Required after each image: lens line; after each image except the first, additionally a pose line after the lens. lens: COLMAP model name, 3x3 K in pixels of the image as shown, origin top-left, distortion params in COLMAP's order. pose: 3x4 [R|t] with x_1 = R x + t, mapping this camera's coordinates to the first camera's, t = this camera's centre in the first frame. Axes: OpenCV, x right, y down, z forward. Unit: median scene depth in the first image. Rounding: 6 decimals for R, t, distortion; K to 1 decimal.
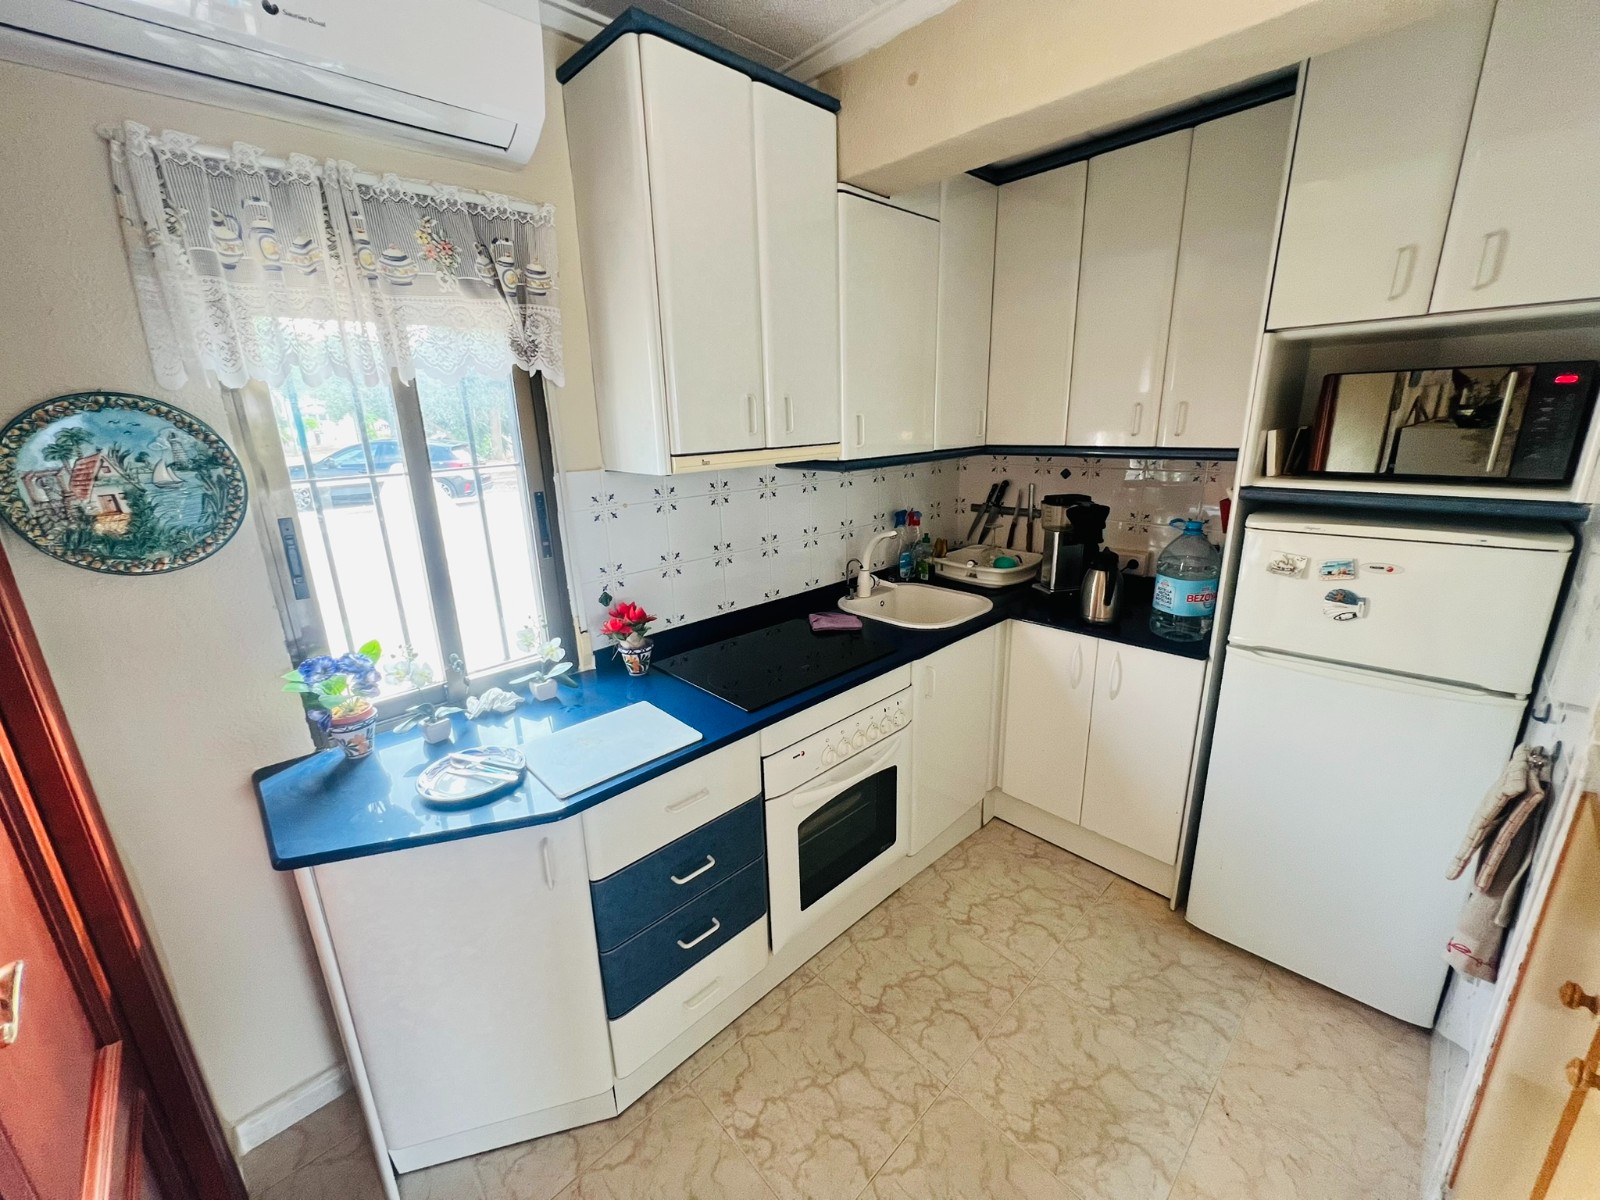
lens RADIAL K [[639.8, 0, 794.4], [0, 639.8, 595.7], [0, 0, 1]] dist [-0.003799, 0.000976]
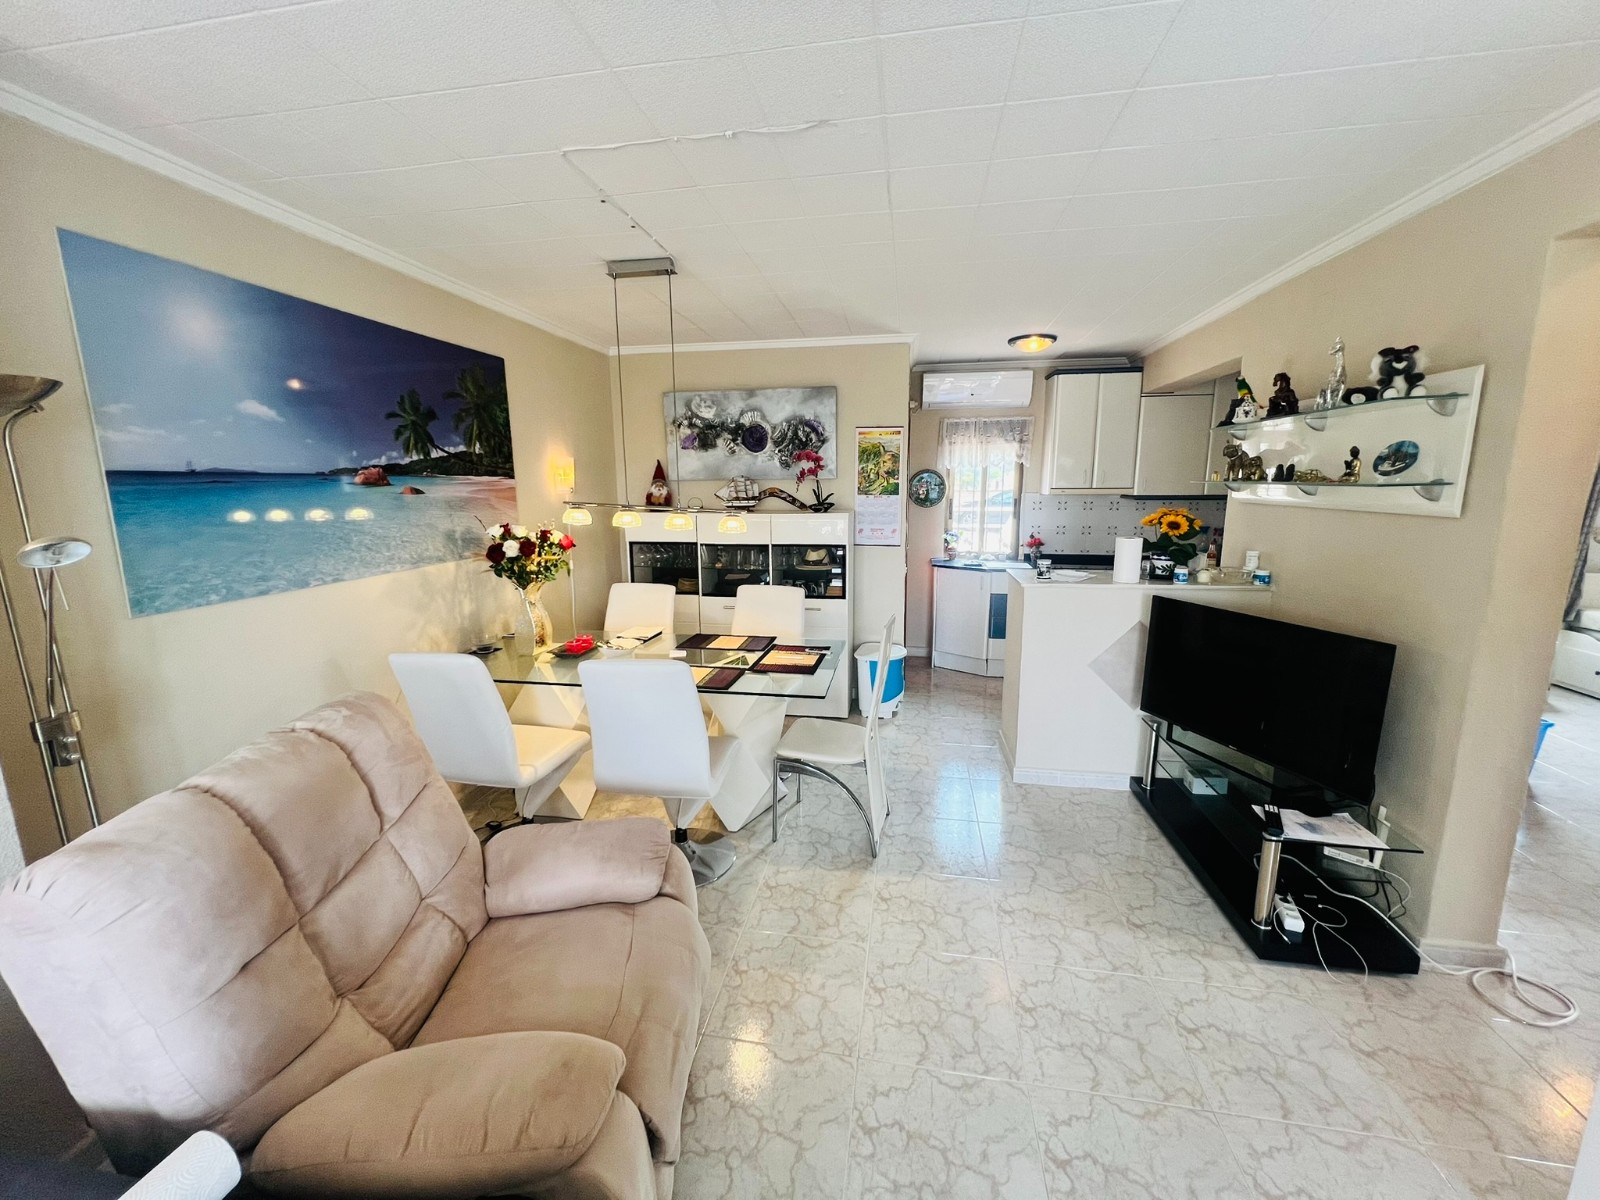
lens RADIAL K [[639.8, 0, 794.7], [0, 639.8, 591.4], [0, 0, 1]] dist [-0.003799, 0.000976]
pose [[0.606180, 0.160115, -0.779044, 1.490045], [-0.225372, 0.973957, 0.024812, 0.459272], [0.762728, 0.160534, 0.626478, -1.773351]]
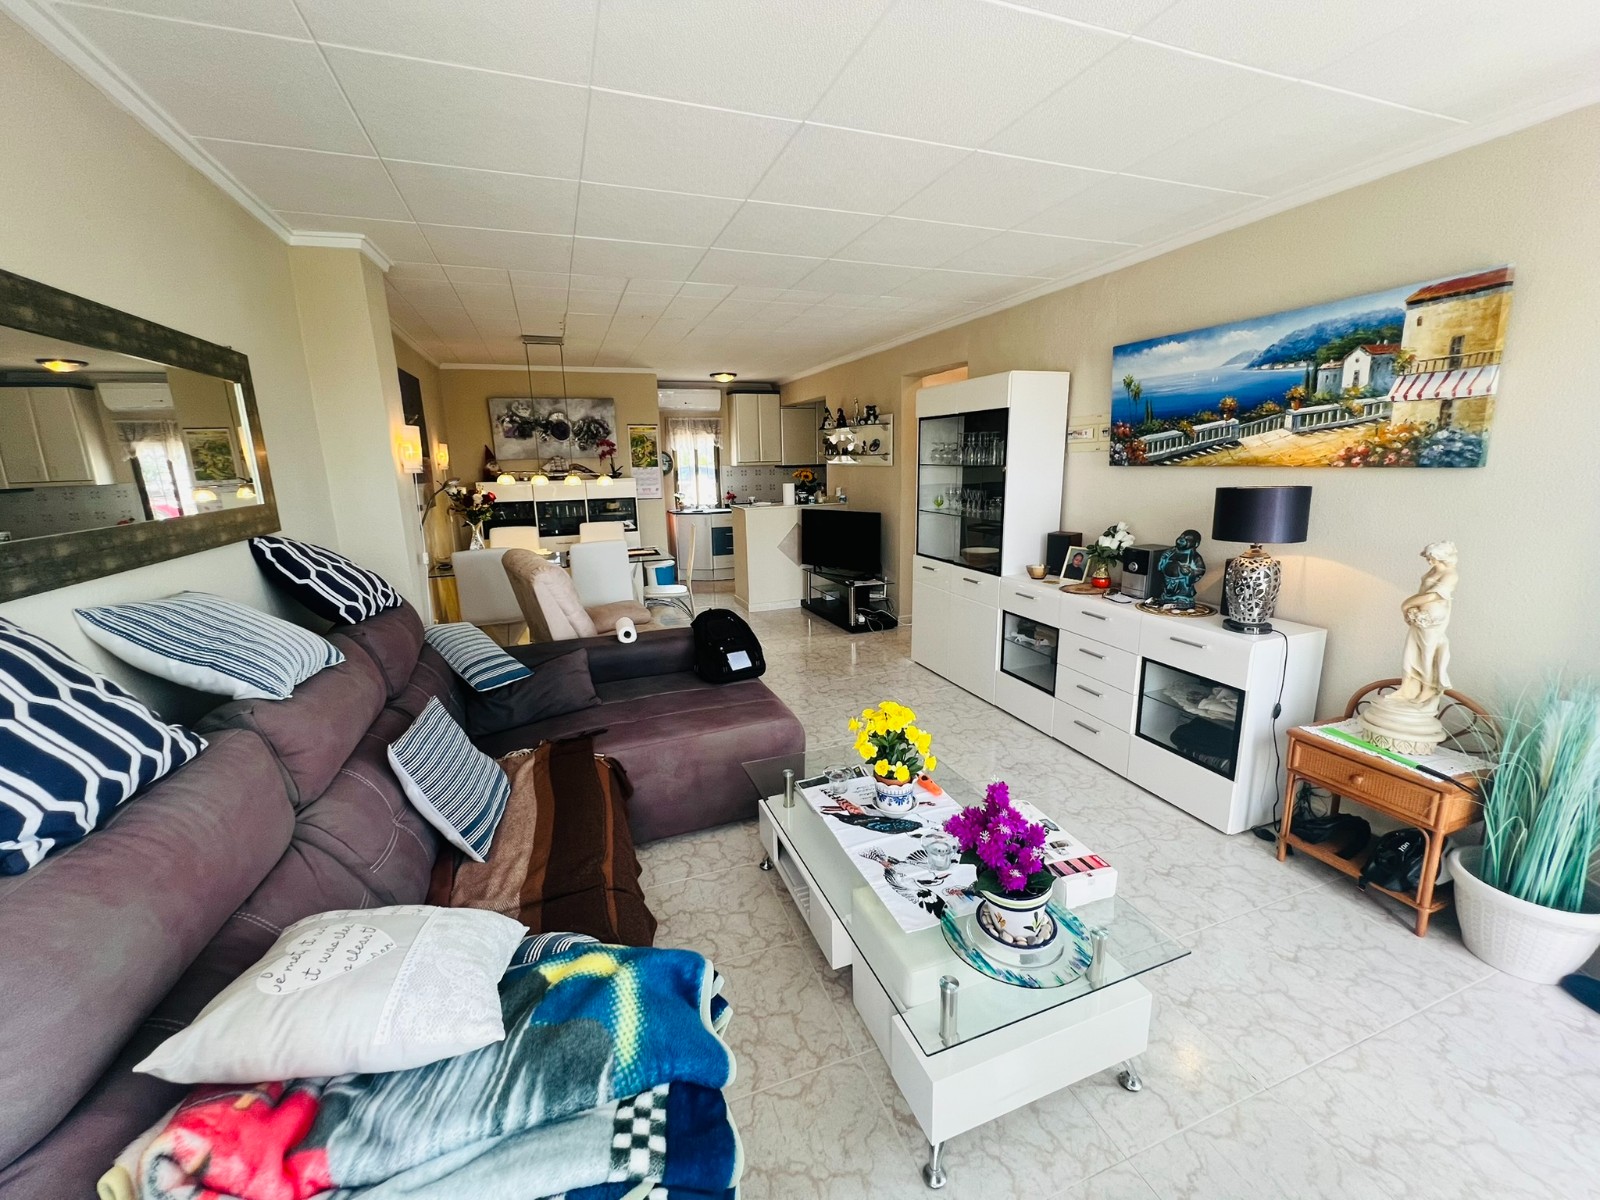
lens RADIAL K [[642.7, 0, 798.0], [0, 642.7, 598.1], [0, 0, 1]] dist [-0.001734, 0.000267]
pose [[0.928858, 0.087495, -0.359955, 2.121100], [-0.105320, 0.993981, -0.030169, 0.938064], [0.355149, 0.065933, 0.932482, -3.453043]]
